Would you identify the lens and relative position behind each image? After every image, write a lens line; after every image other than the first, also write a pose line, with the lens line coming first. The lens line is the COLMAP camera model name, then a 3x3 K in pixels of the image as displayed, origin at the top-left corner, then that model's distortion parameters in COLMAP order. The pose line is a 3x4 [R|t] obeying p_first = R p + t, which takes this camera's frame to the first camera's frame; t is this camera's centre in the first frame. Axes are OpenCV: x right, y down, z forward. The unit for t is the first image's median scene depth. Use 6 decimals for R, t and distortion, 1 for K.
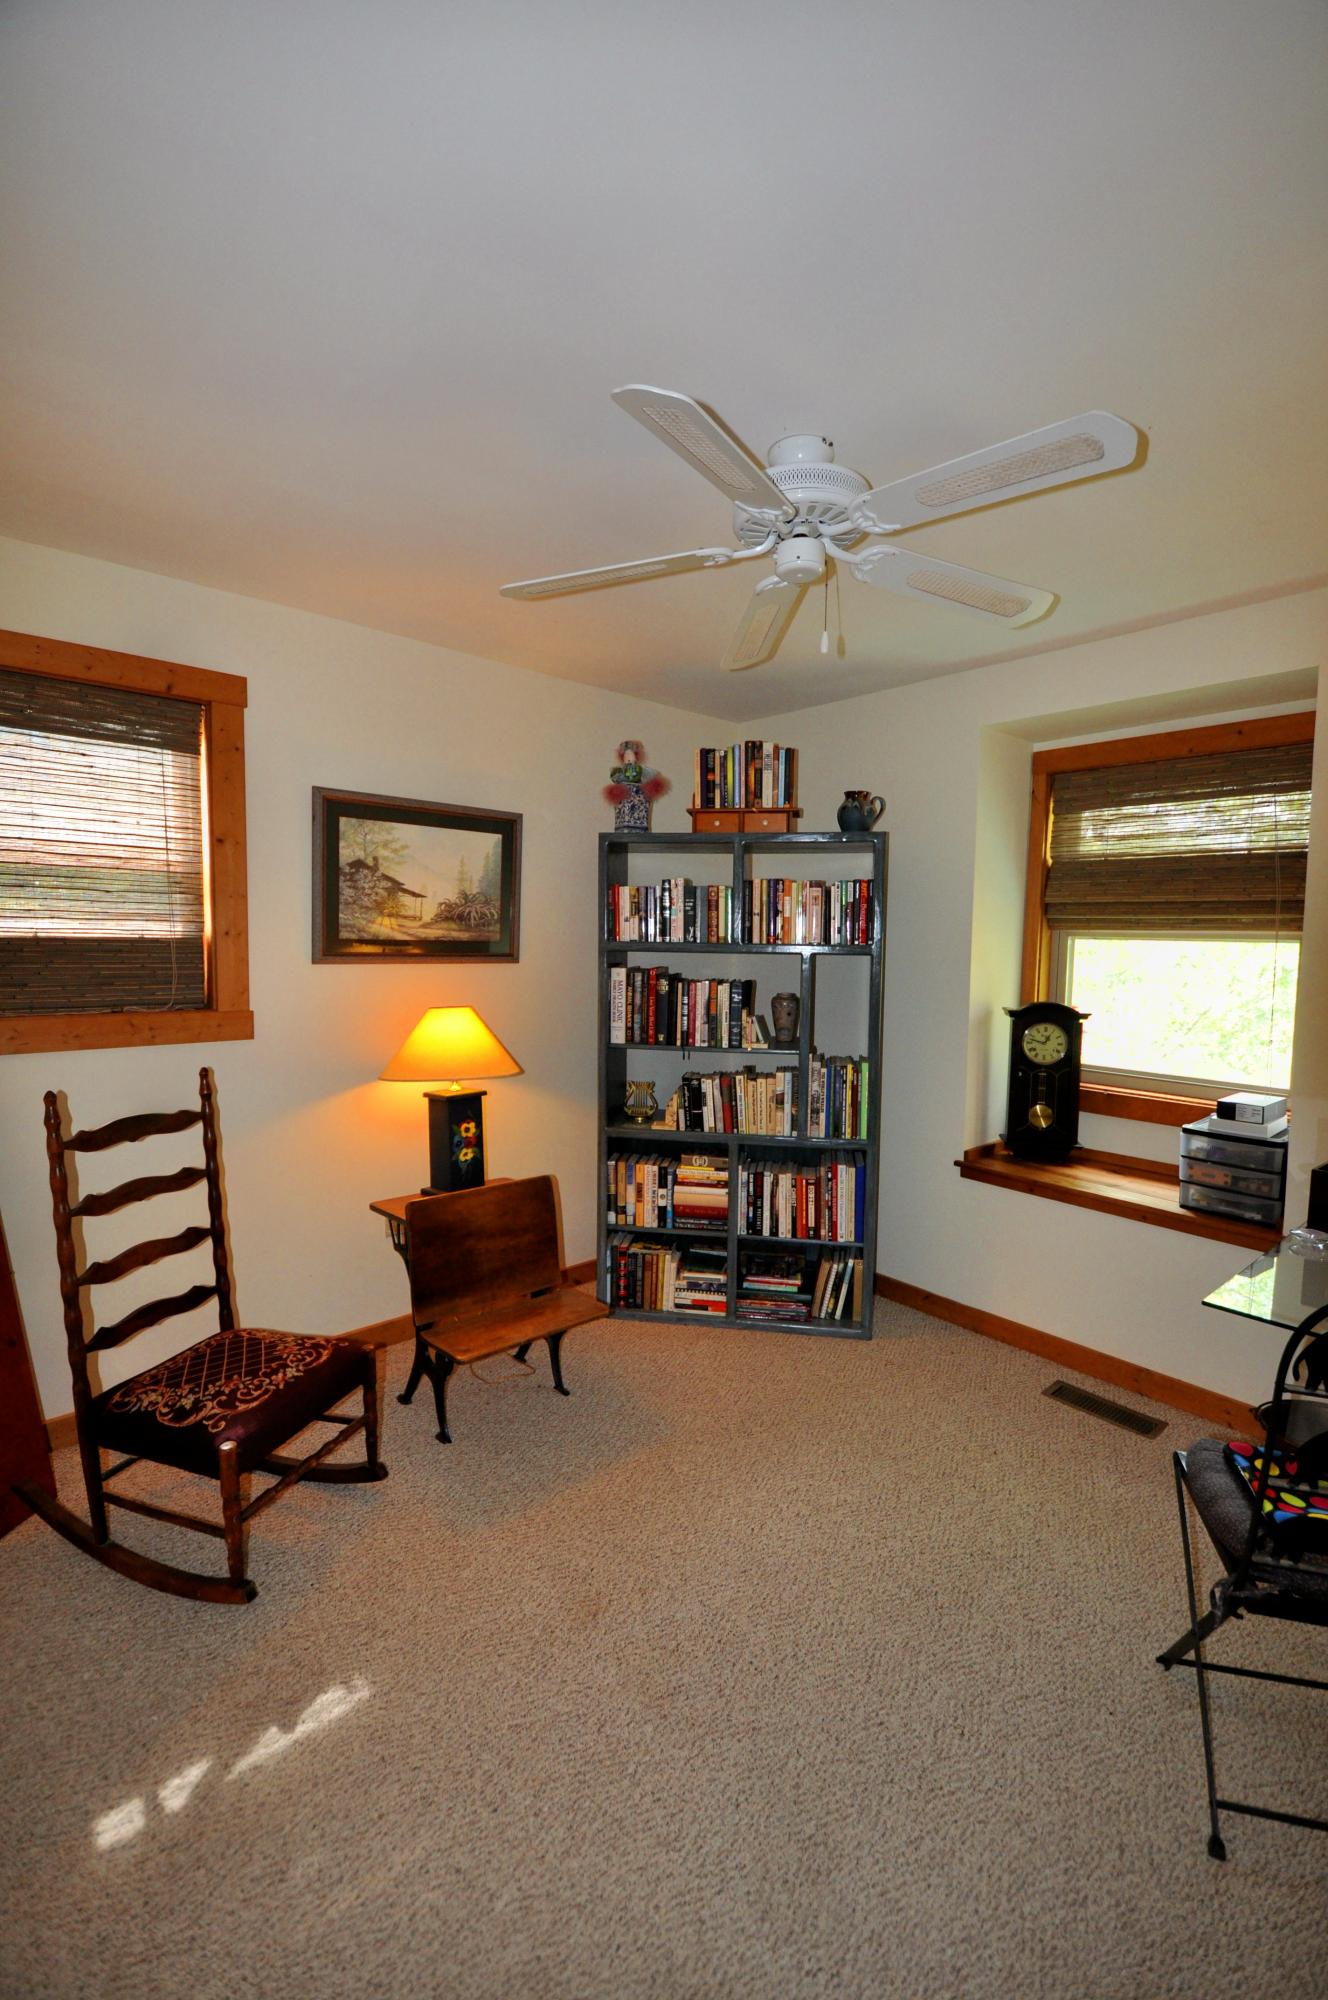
lens RADIAL K [[861.6, 0, 687.0], [0, 861.6, 995.9], [0, 0, 1]] dist [0.017765, -0.025727]
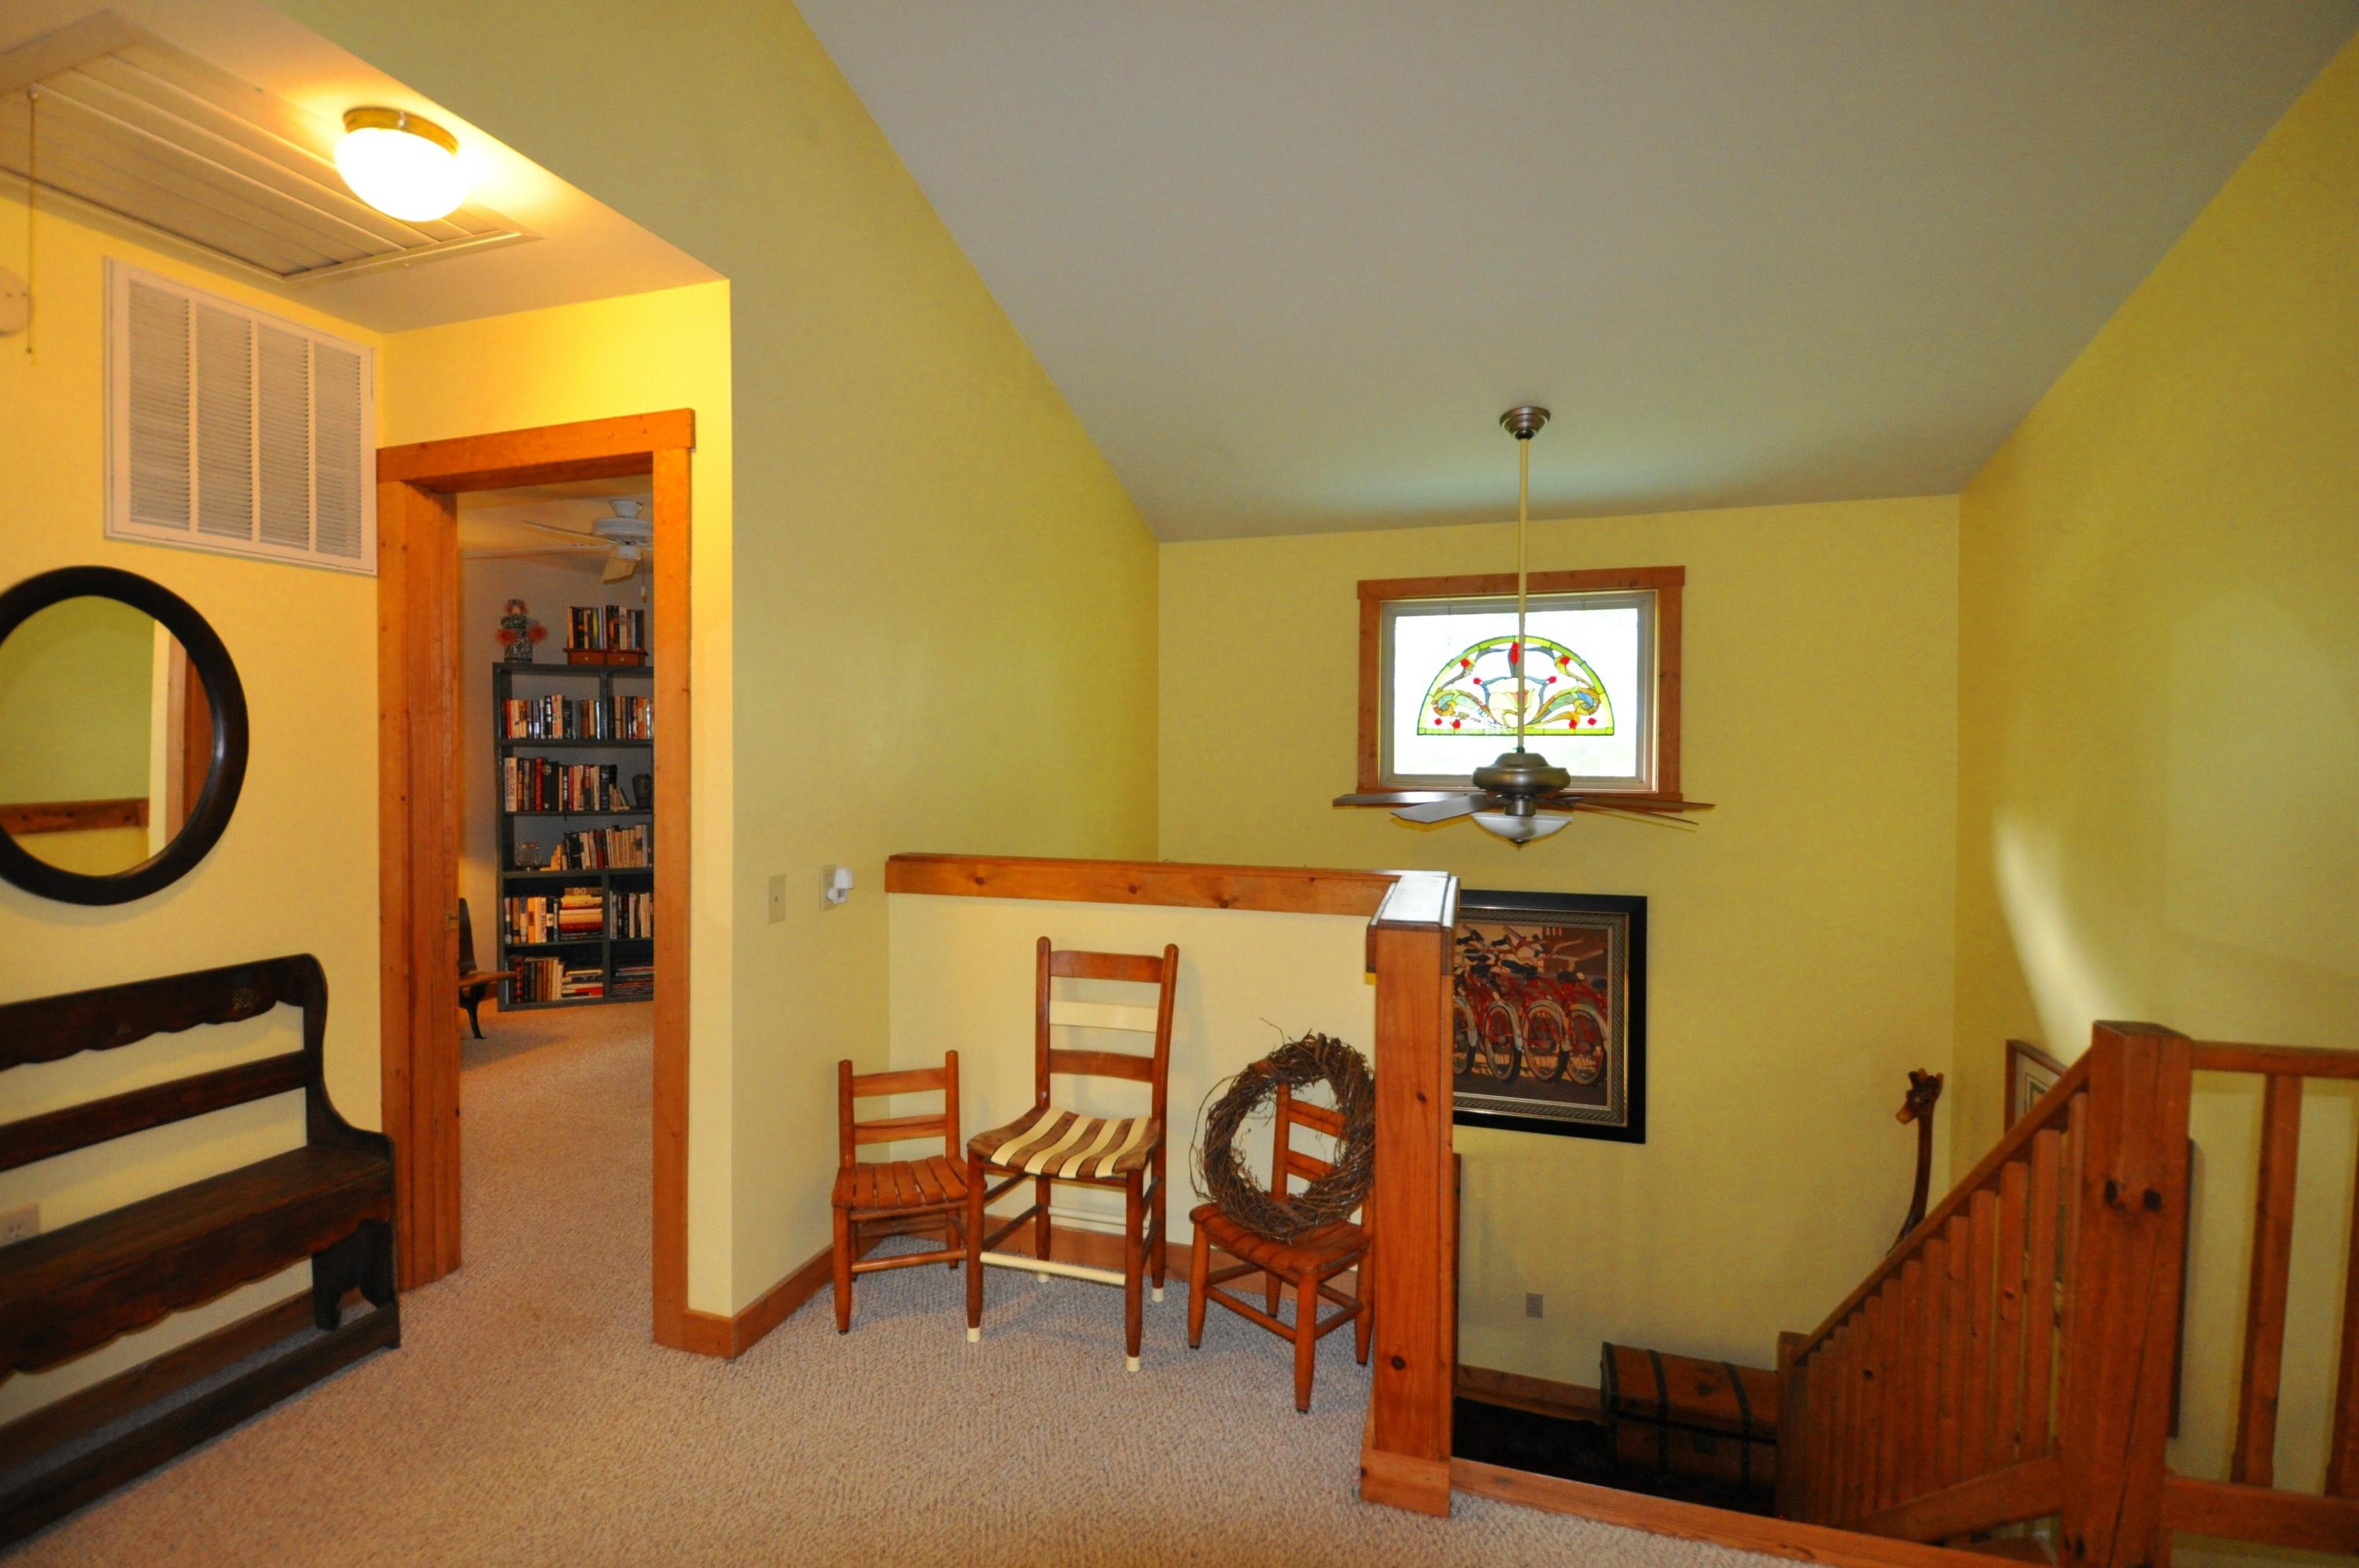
lens RADIAL K [[1114.0, 0, 1166.8], [0, 1114.0, 769.7], [0, 0, 1]] dist [0.001838, 0.000301]
pose [[0.869473, -0.023046, 0.493442, -0.046821], [0.047567, 0.998175, -0.037195, 0.107647], [-0.491684, 0.055812, 0.868983, -1.126873]]
